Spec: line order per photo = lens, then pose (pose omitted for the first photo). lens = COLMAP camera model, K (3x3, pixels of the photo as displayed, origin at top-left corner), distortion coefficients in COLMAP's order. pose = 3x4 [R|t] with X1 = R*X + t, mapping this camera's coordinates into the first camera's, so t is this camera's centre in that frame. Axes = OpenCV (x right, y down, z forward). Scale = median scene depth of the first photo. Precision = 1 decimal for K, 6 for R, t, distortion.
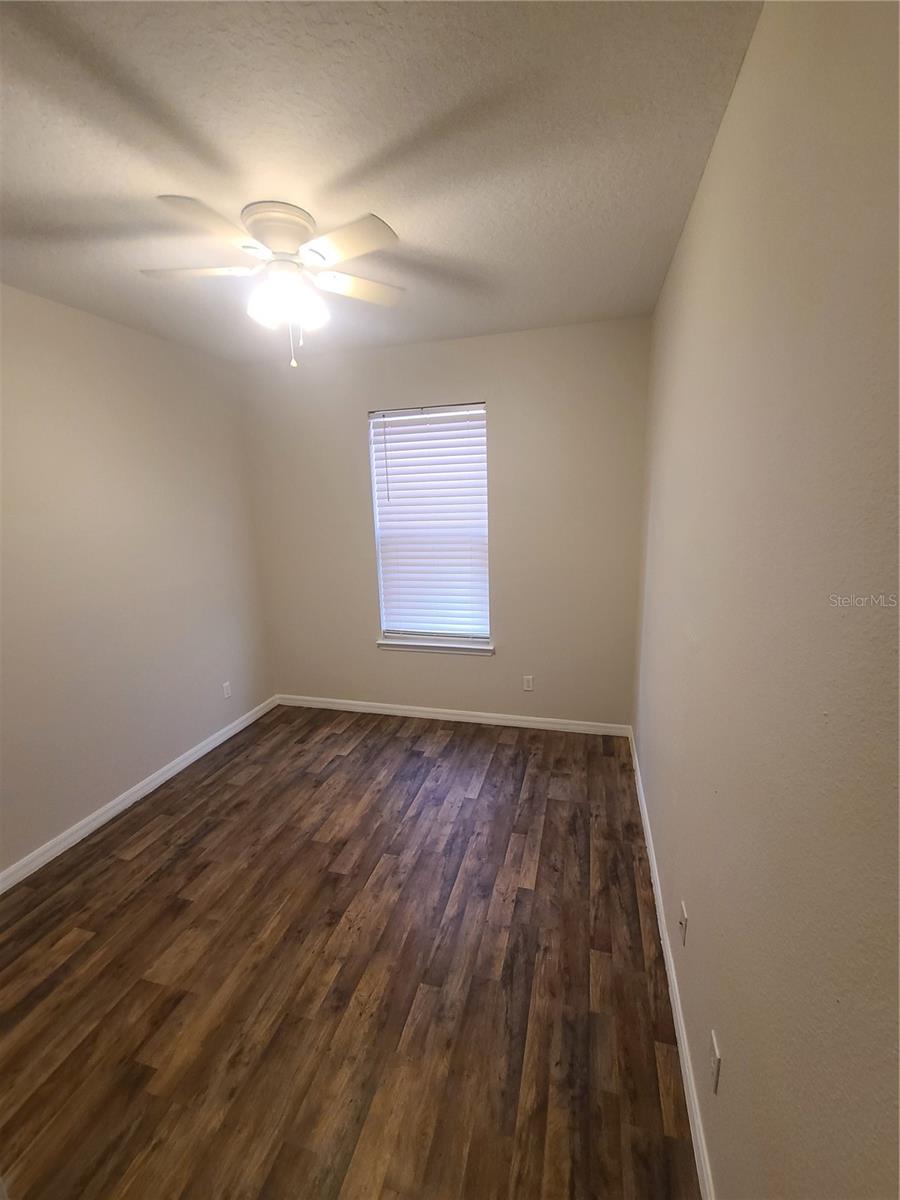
lens RADIAL K [[492.8, 0, 450.0], [0, 492.8, 600.0], [0, 0, 1]] dist [0.041983, -0.021365]
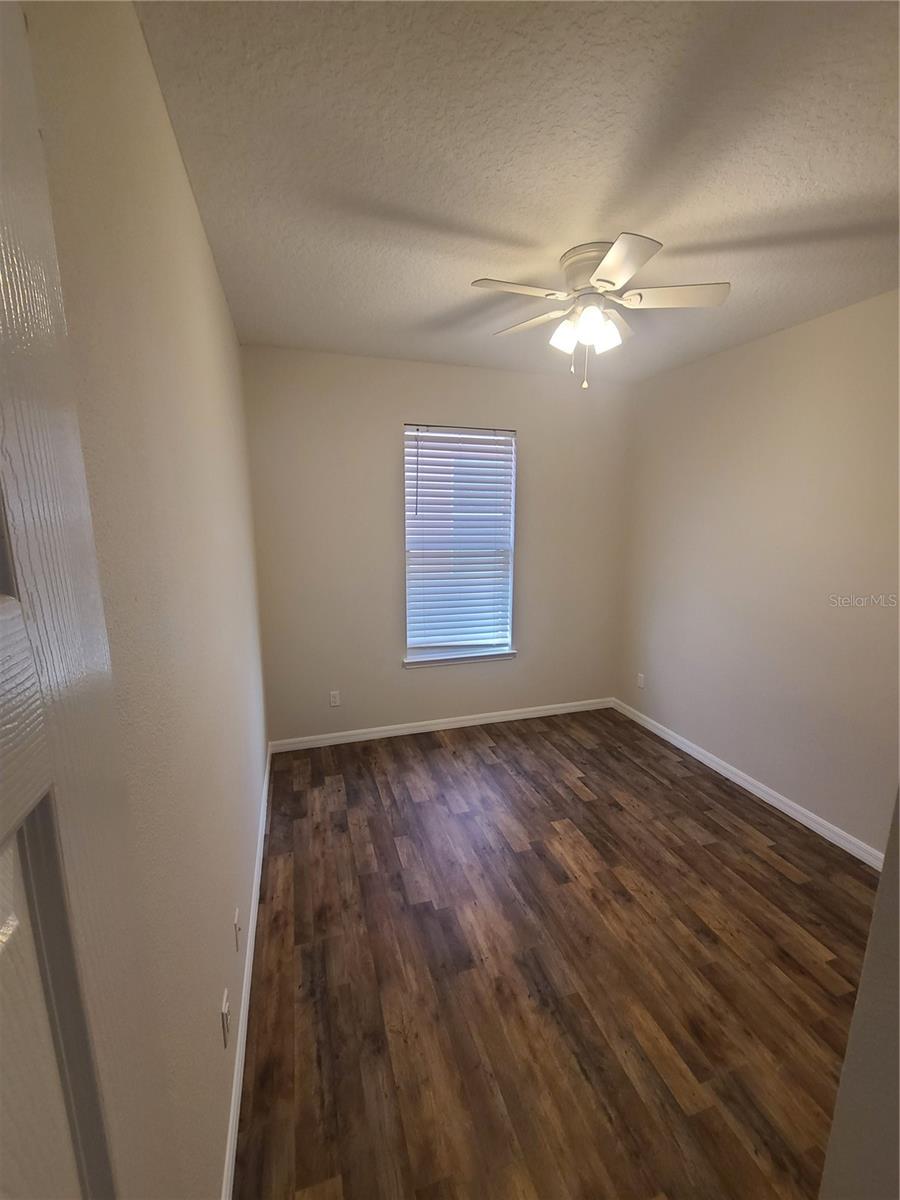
lens RADIAL K [[470.9, 0, 450.0], [0, 470.9, 600.0], [0, 0, 1]] dist [-0.036151, 0.000288]
pose [[0.831436, -0.060175, 0.552352, -0.613926], [0.080294, 0.996696, -0.012281, -0.013186], [-0.549788, 0.054561, 0.833521, 0.195190]]
